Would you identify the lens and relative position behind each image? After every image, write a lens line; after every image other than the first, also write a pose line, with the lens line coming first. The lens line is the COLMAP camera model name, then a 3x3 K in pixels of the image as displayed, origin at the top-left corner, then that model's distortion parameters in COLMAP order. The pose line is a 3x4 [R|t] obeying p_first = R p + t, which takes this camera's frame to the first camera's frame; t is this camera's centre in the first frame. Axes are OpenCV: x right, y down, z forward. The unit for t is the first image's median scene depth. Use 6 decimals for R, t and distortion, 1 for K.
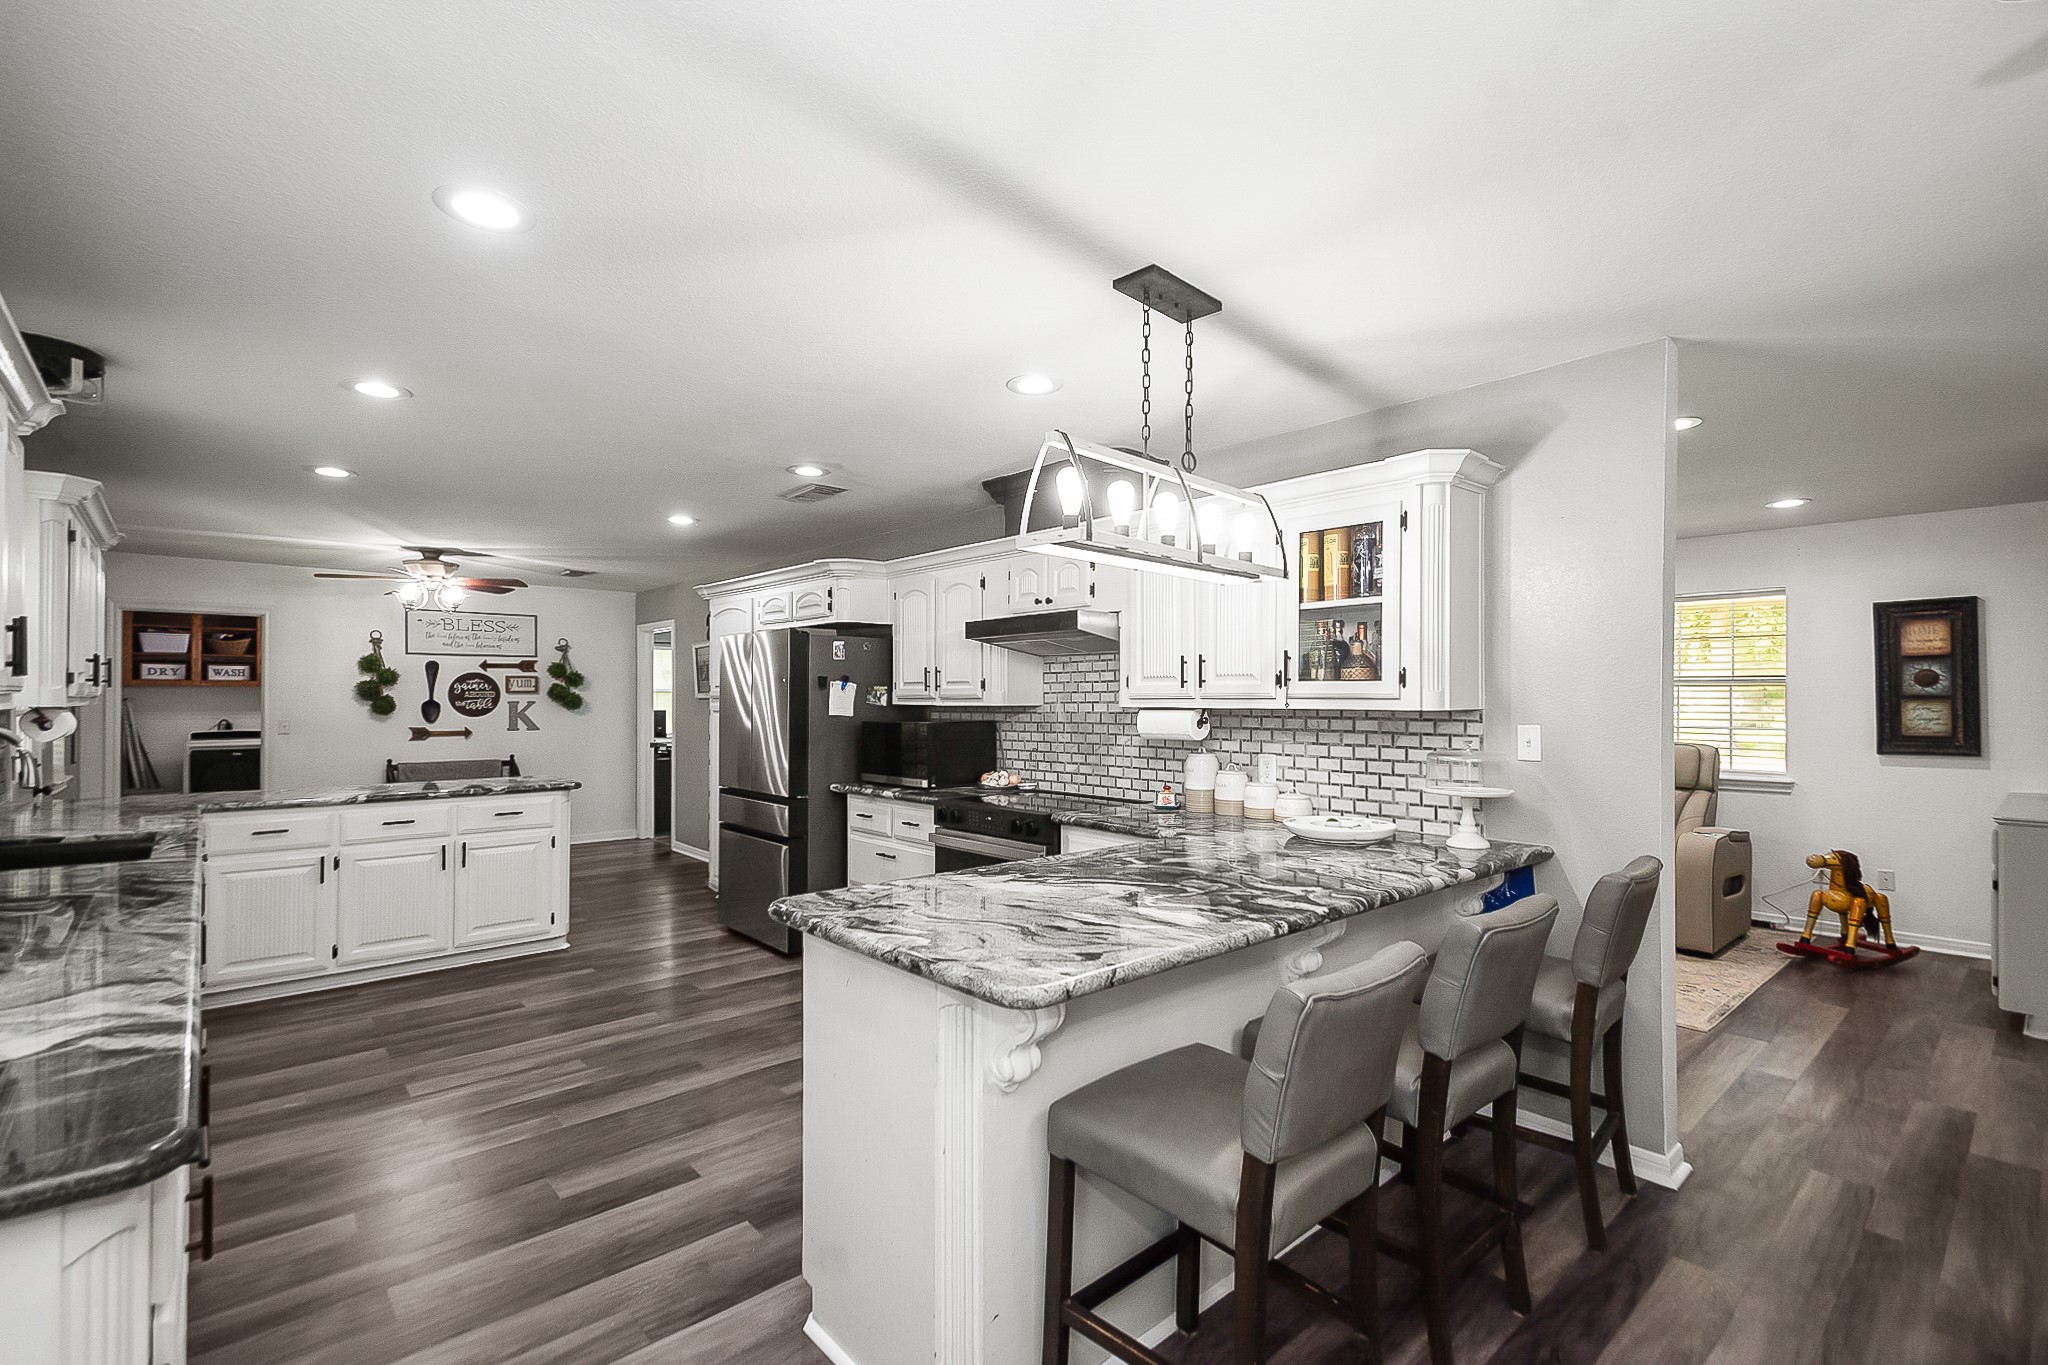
lens RADIAL K [[928.9, 0, 1017.7], [0, 928.9, 687.8], [0, 0, 1]] dist [0.026108, 0.000130]
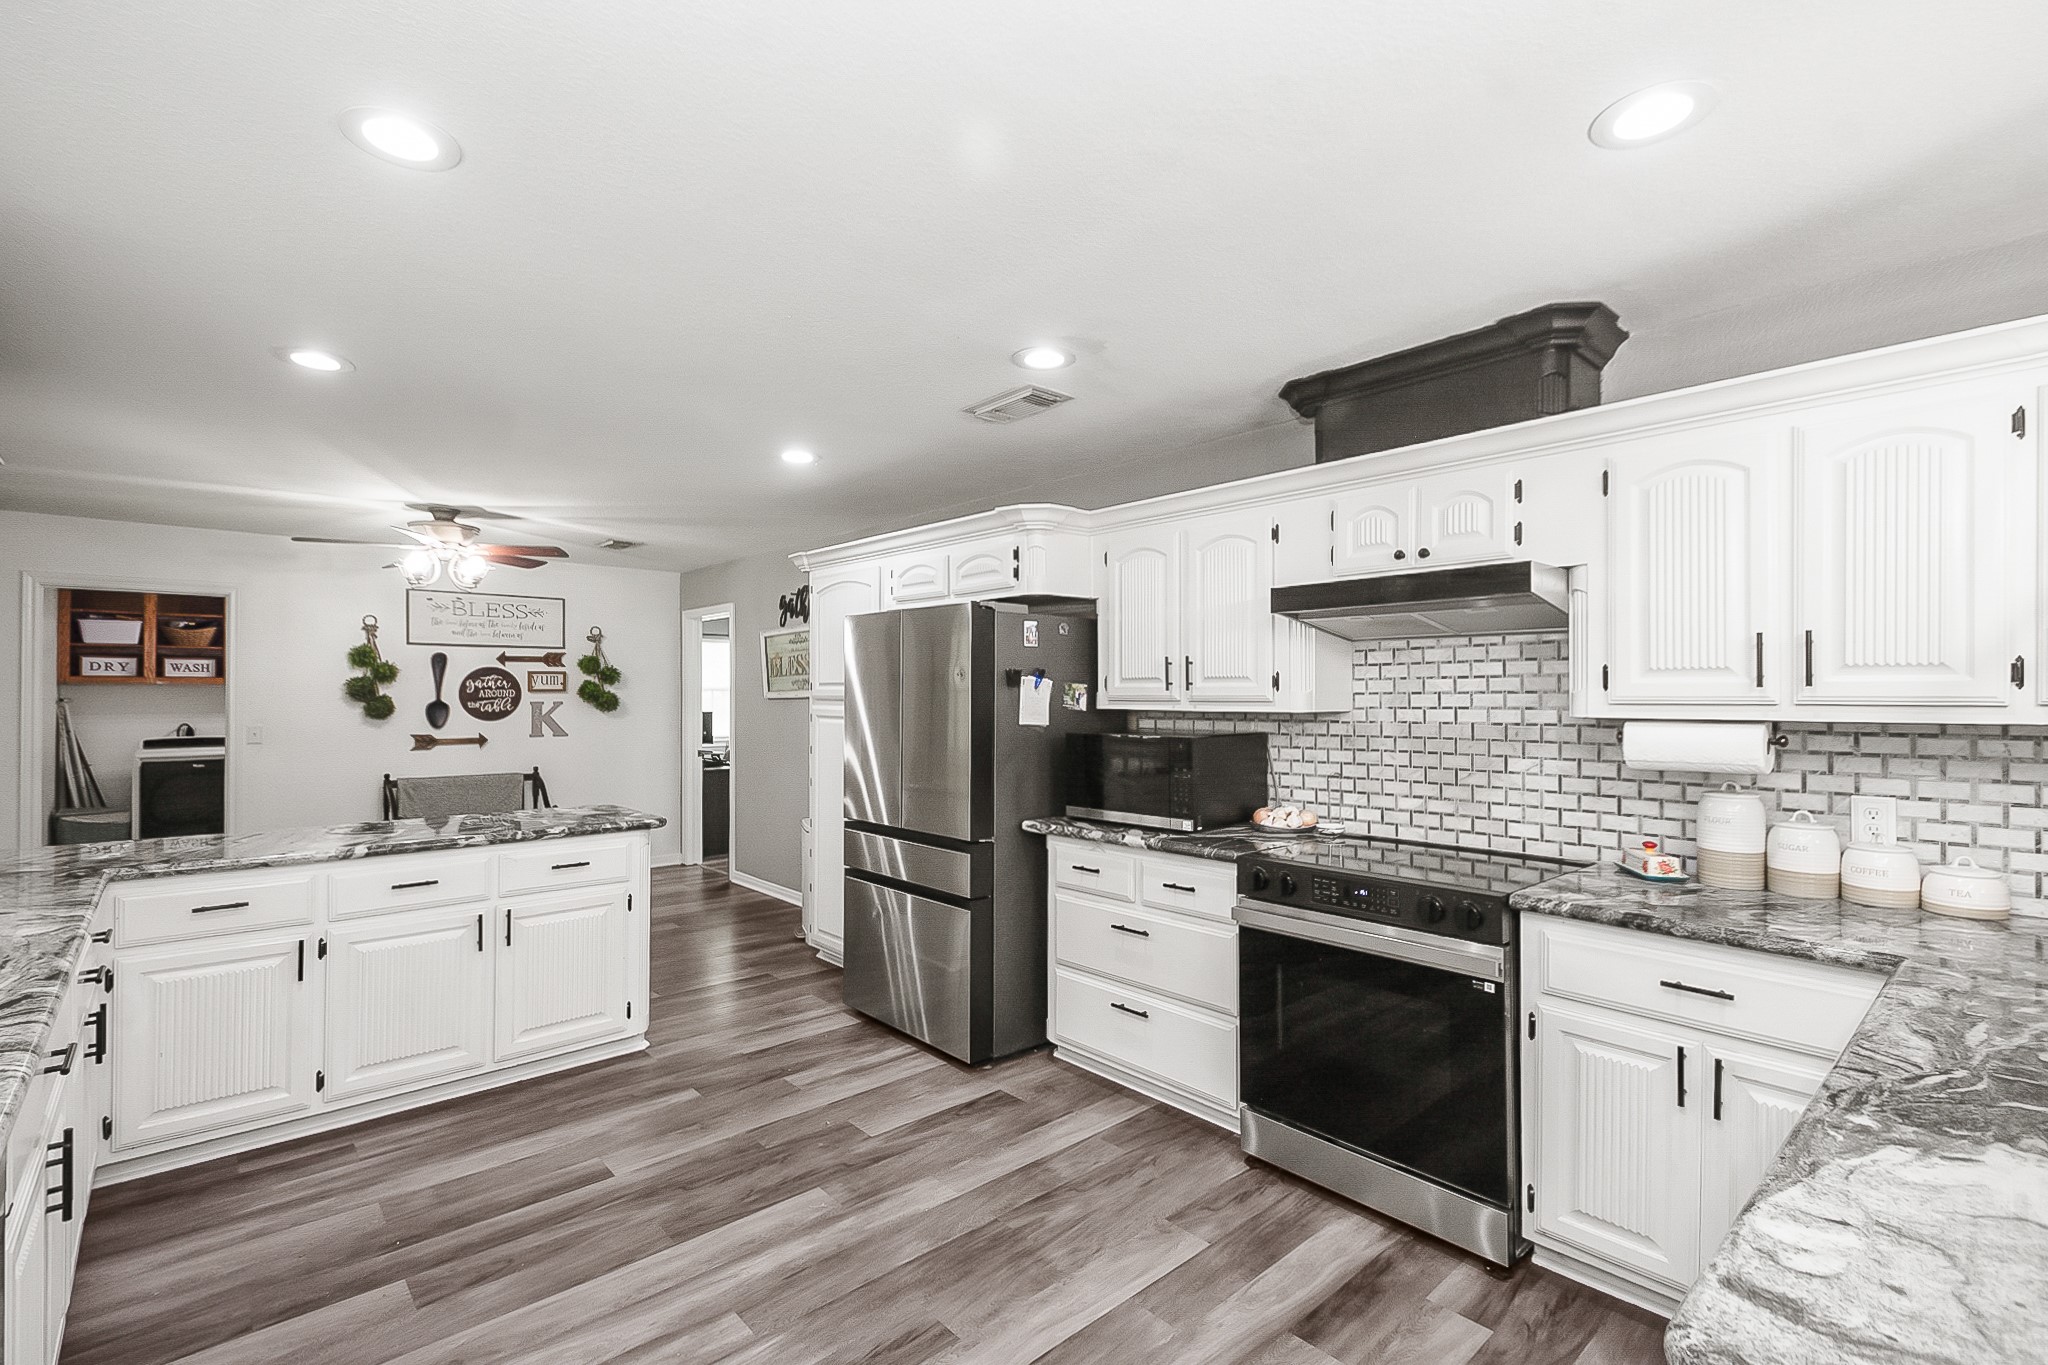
lens RADIAL K [[920.4, 0, 1024.0], [0, 920.4, 682.5], [0, 0, 1]] dist [0.024079, -0.000421]
pose [[0.999776, -0.000976, 0.021124, -0.206219], [0.001014, 0.999998, -0.001810, -0.001359], [-0.021122, 0.001831, 0.999775, 0.281423]]
